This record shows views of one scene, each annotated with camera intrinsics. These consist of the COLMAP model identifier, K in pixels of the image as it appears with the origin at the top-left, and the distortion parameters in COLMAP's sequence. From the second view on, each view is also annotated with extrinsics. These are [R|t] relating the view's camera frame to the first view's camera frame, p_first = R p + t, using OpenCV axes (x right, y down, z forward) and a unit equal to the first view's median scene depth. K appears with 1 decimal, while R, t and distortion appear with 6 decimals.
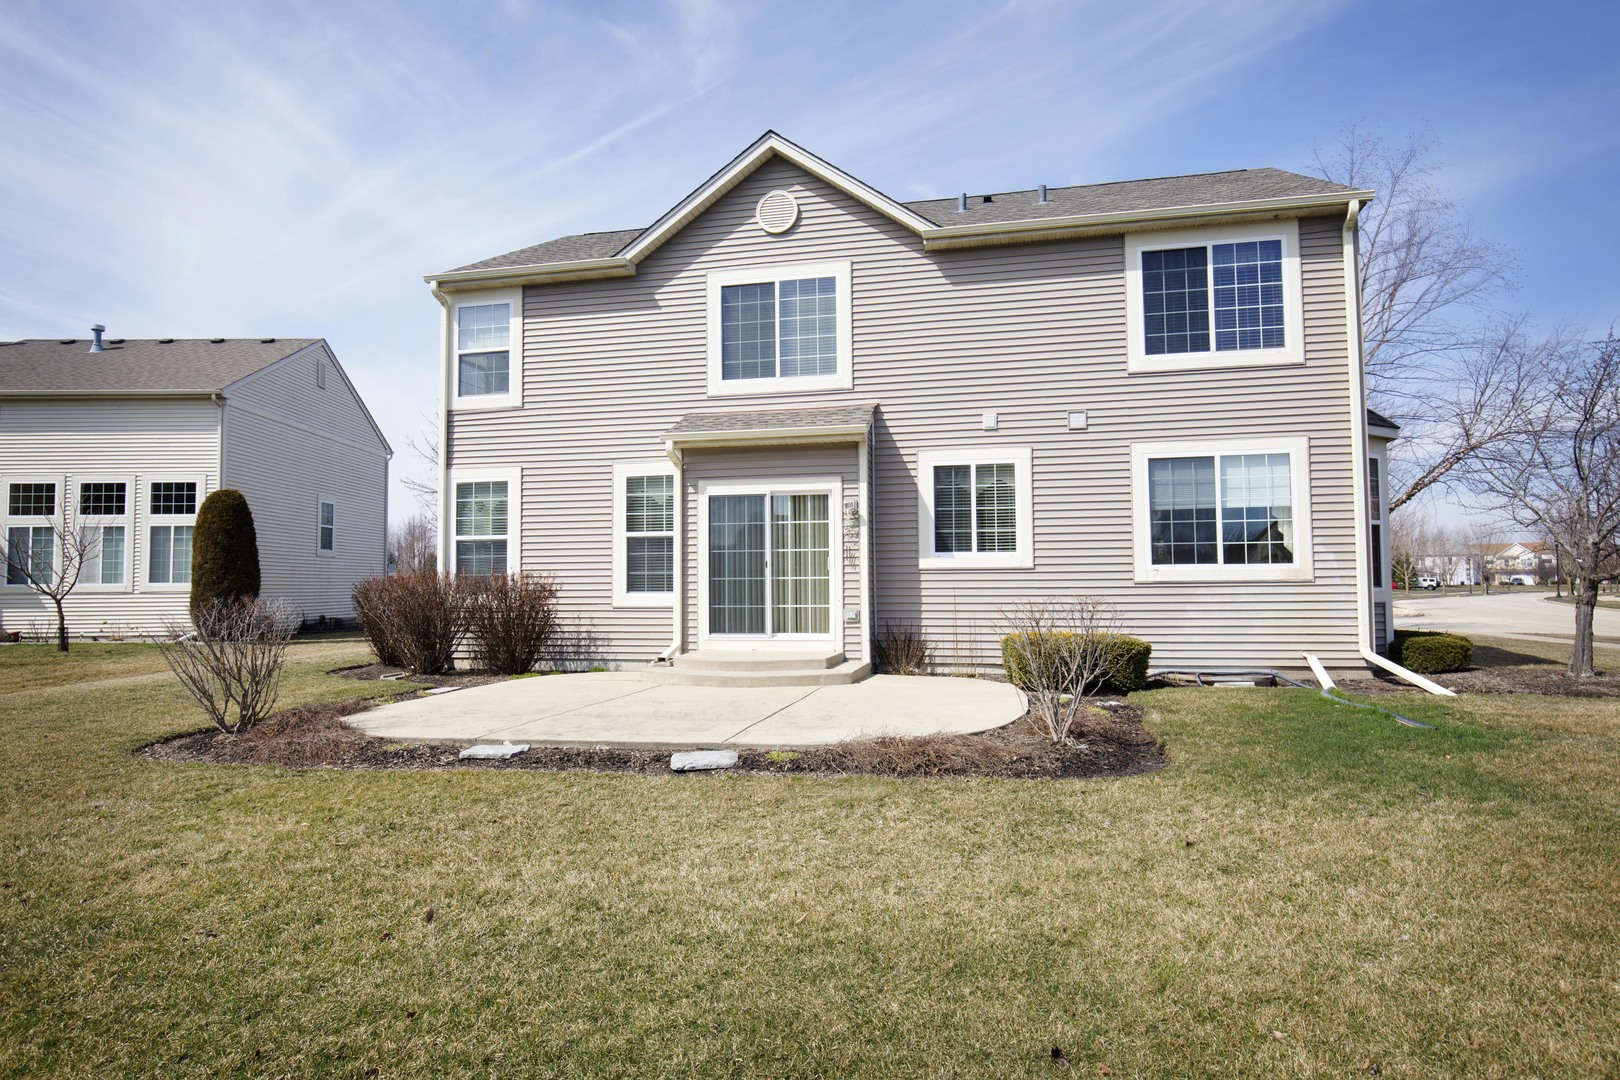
lens RADIAL K [[962.6, 0, 810.0], [0, 962.6, 540.0], [0, 0, 1]] dist [-0.004971, -0.001021]
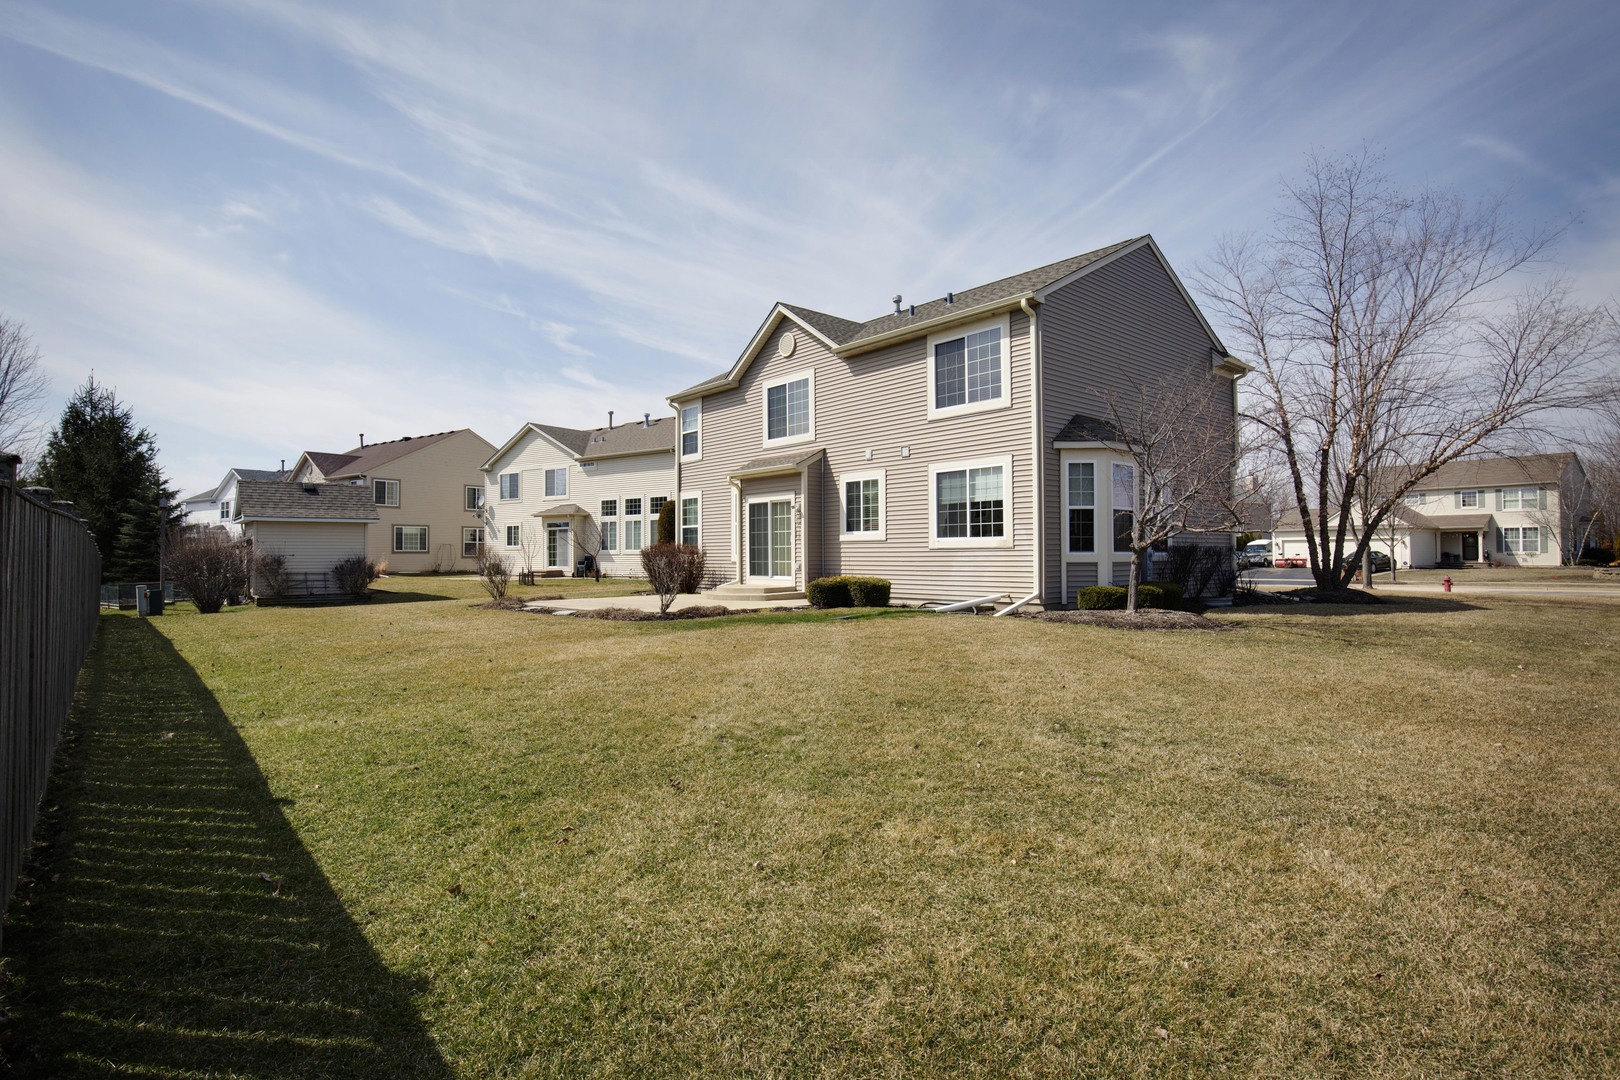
lens RADIAL K [[814.4, 0, 815.5], [0, 814.4, 533.8], [0, 0, 1]] dist [-0.028642, -0.000071]
pose [[0.808314, -0.014579, -0.588571, 0.946628], [0.033267, 0.999227, 0.020936, -0.016152], [0.587811, -0.036503, 0.808175, -0.228558]]
